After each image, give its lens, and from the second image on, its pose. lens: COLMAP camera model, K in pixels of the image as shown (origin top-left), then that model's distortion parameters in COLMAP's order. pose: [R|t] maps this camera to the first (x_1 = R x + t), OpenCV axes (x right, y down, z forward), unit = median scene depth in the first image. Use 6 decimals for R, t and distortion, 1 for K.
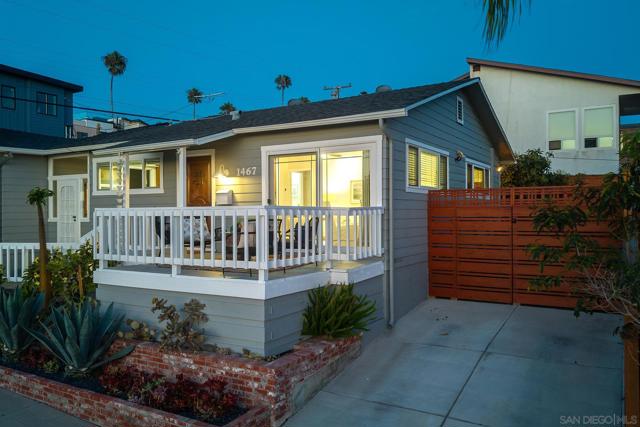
lens RADIAL K [[510.6, 0, 308.2], [0, 510.6, 214.0], [0, 0, 1]] dist [0.008523, -0.000036]
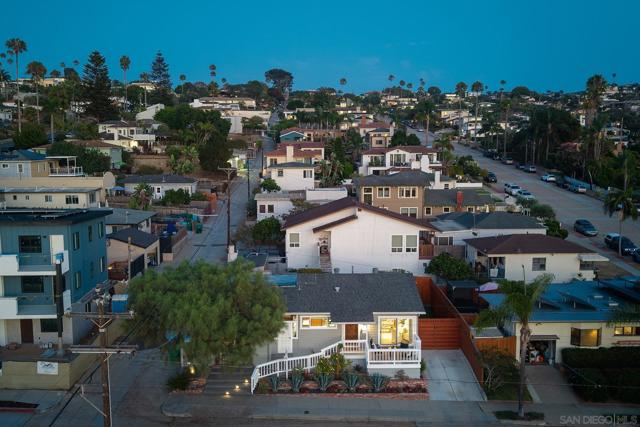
lens RADIAL K [[607.1, 0, 302.6], [0, 607.1, 189.2], [0, 0, 1]] dist [0.010263, 0.001716]
pose [[0.850352, -0.042374, 0.524505, -2.617425], [0.002500, 0.997067, 0.076499, -1.294124], [-0.526208, -0.063740, 0.847963, -2.121532]]
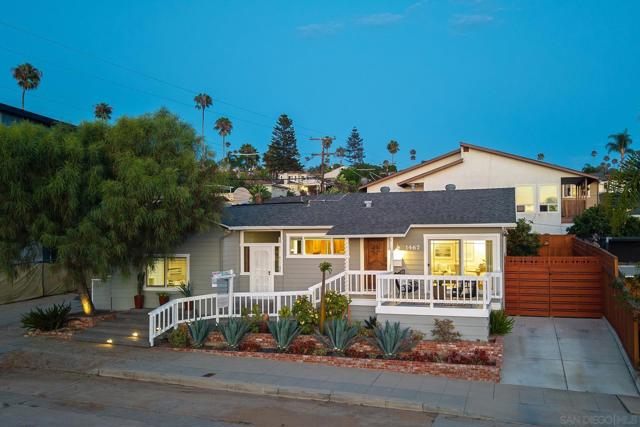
lens RADIAL K [[552.1, 0, 349.1], [0, 552.1, 232.9], [0, 0, 1]] dist [0.012993, -0.010865]
pose [[0.963782, -0.001217, 0.266688, -0.864028], [0.002529, 0.999986, -0.004577, -0.130068], [-0.266678, 0.005085, 0.963772, -0.795406]]
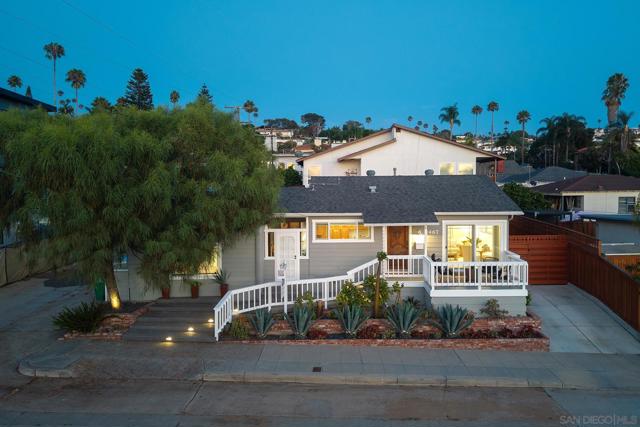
lens RADIAL K [[510.1, 0, 336.7], [0, 510.1, 201.1], [0, 0, 1]] dist [0.006711, -0.002257]
pose [[0.847285, -0.017356, 0.530855, -1.535188], [0.001501, 0.999540, 0.030284, -0.273374], [-0.531137, -0.024862, 0.846921, -0.499736]]
